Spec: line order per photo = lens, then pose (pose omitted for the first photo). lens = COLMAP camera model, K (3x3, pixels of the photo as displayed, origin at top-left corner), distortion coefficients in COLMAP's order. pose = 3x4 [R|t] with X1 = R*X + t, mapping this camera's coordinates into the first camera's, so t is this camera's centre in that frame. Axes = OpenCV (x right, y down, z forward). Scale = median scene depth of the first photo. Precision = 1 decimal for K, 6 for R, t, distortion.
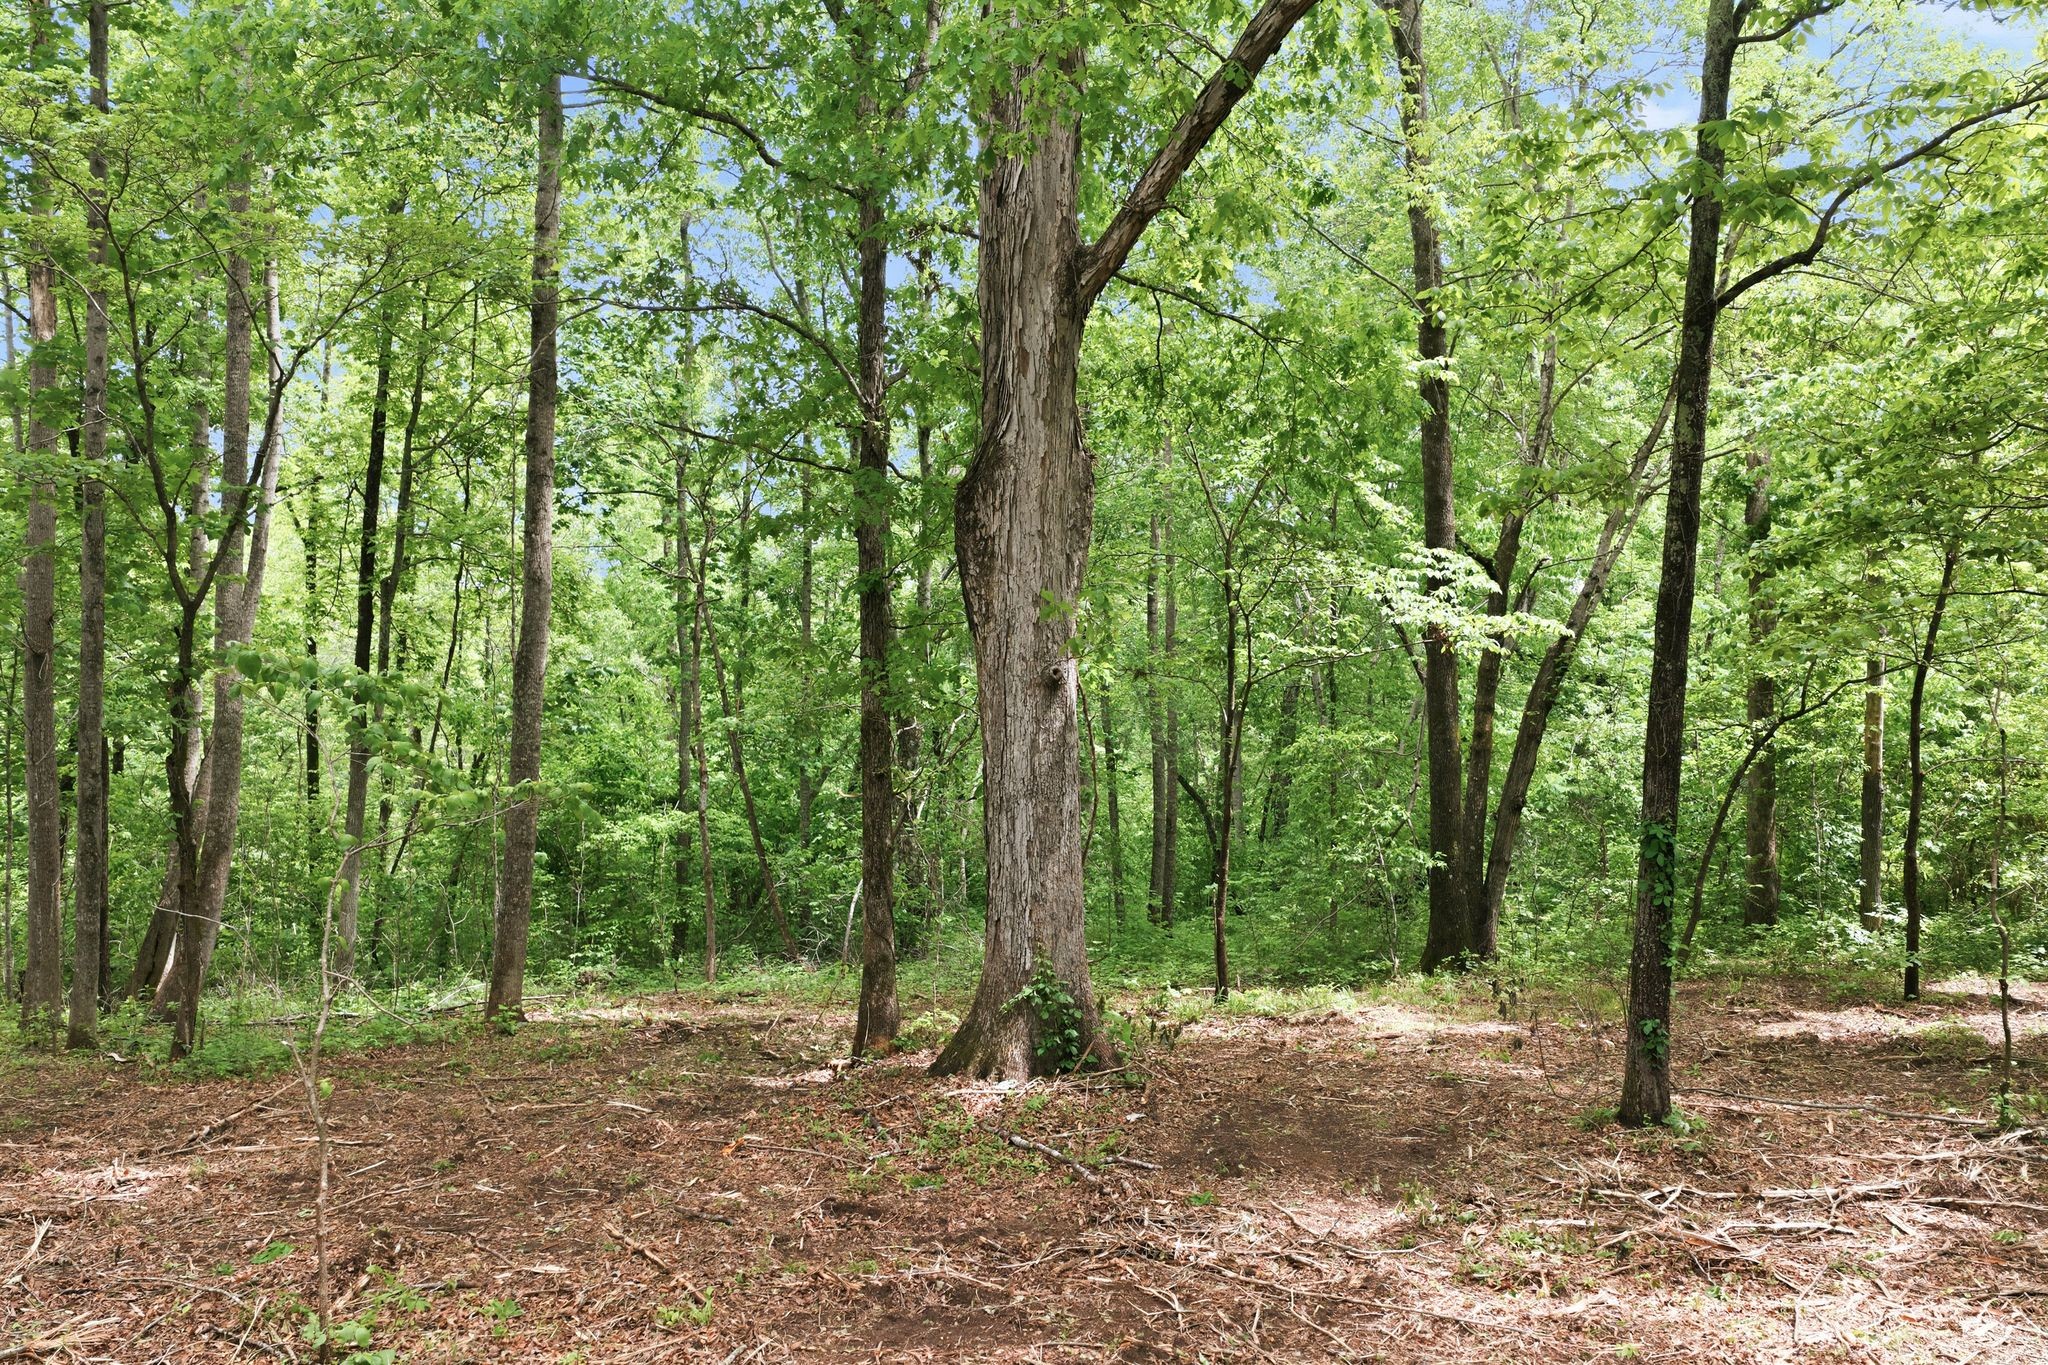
lens RADIAL K [[1702.8, 0, 1023.3], [0, 1702.8, 687.9], [0, 0, 1]] dist [0.020931, -0.033375]
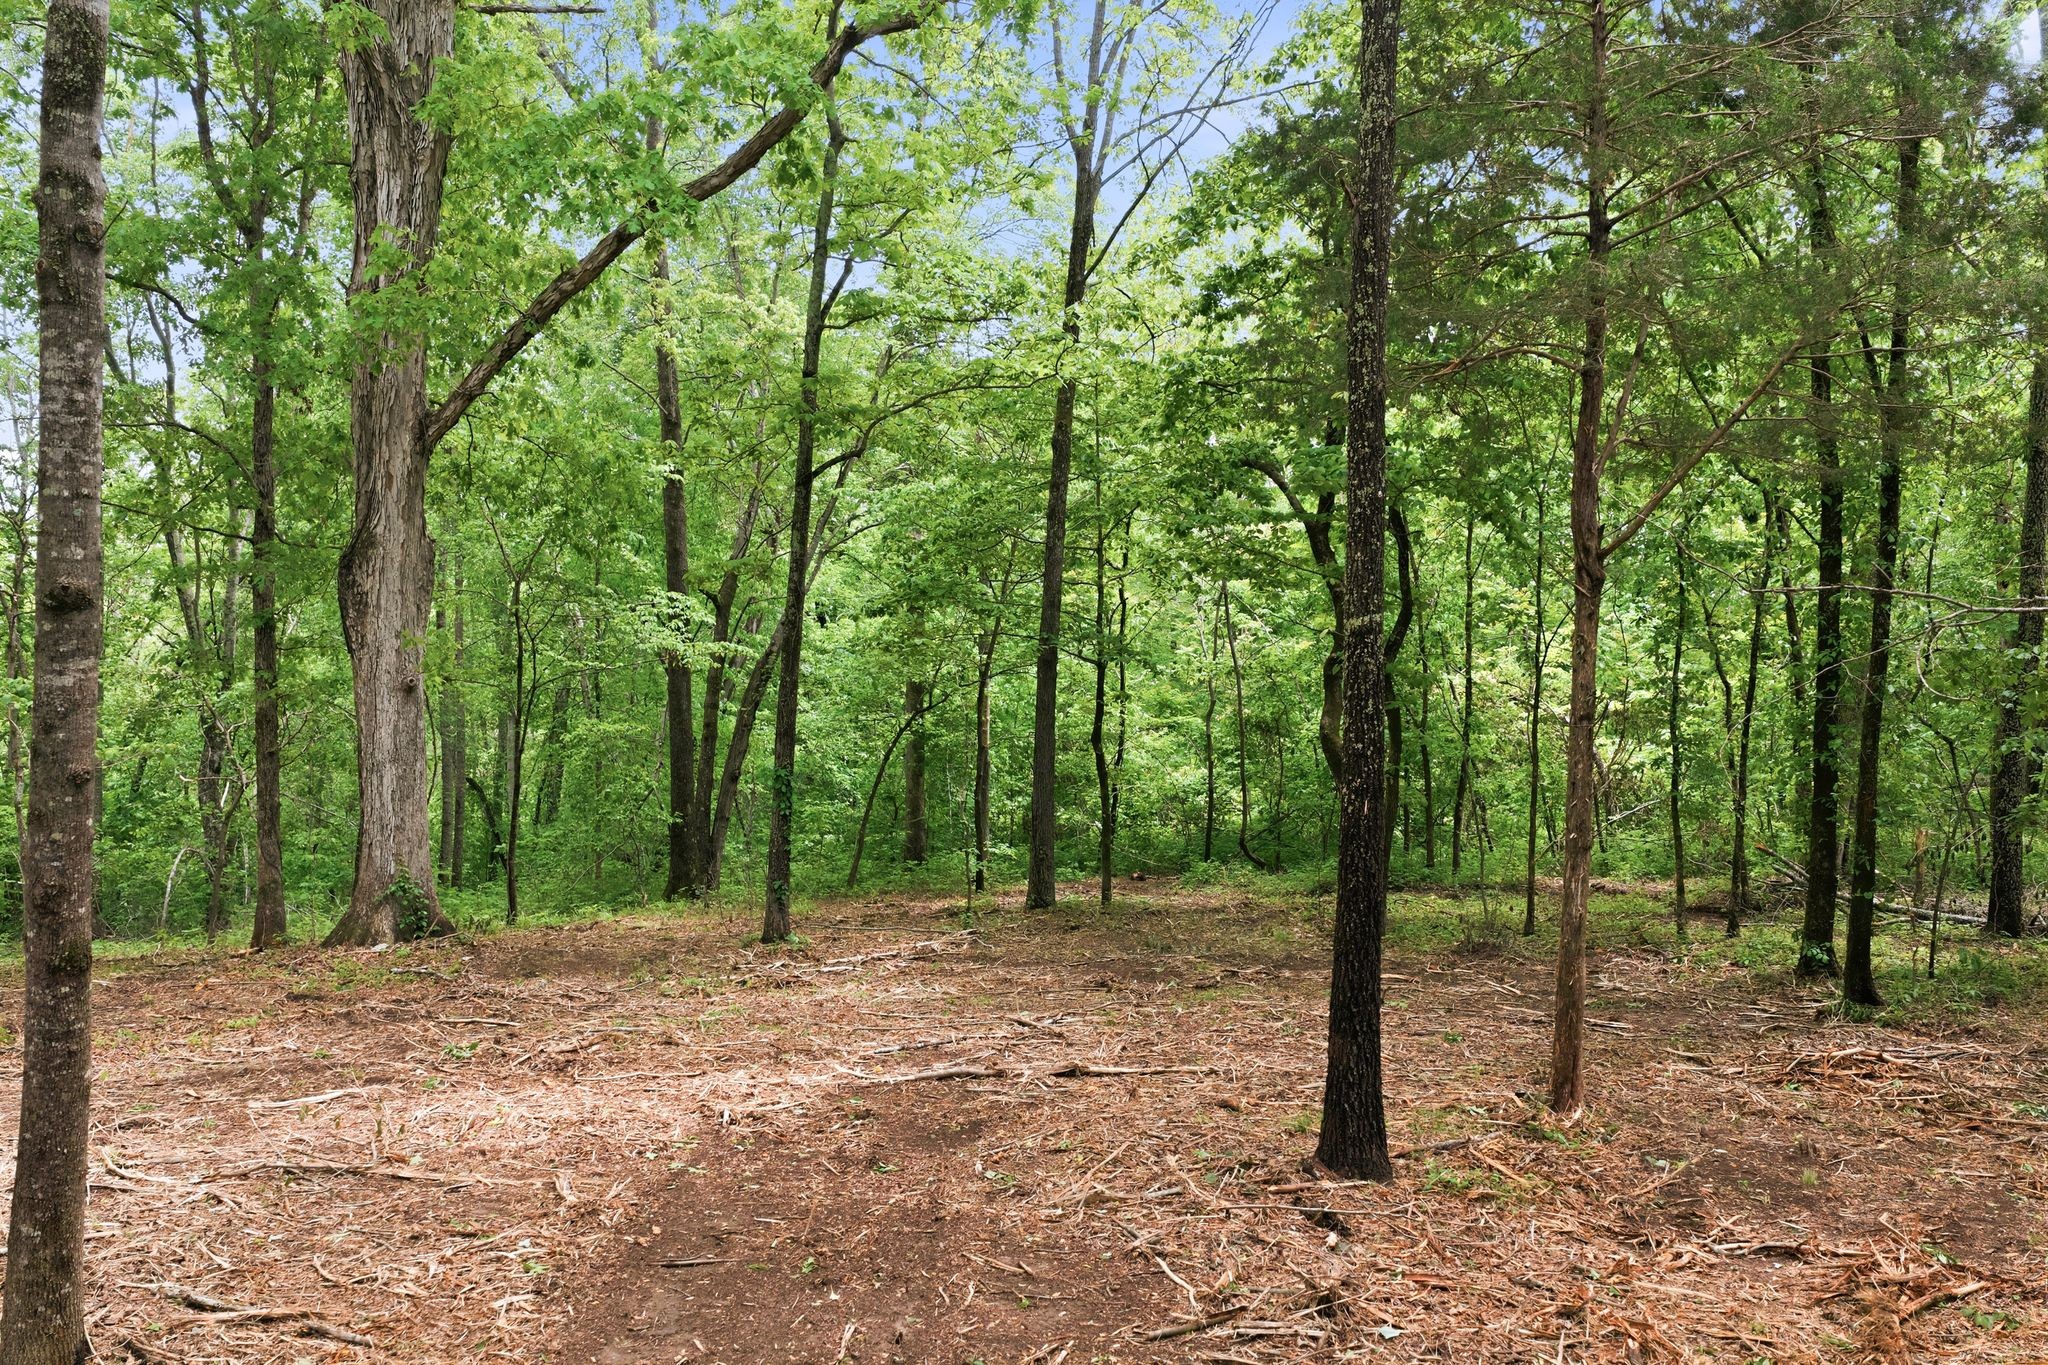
lens RADIAL K [[1702.8, 0, 1038.4], [0, 1702.8, 716.9], [0, 0, 1]] dist [0.020931, -0.033375]
pose [[0.909508, -0.006177, 0.415641, -0.082407], [-0.000702, 0.999865, 0.016395, -0.002067], [-0.415686, -0.015203, 0.909381, -0.498487]]
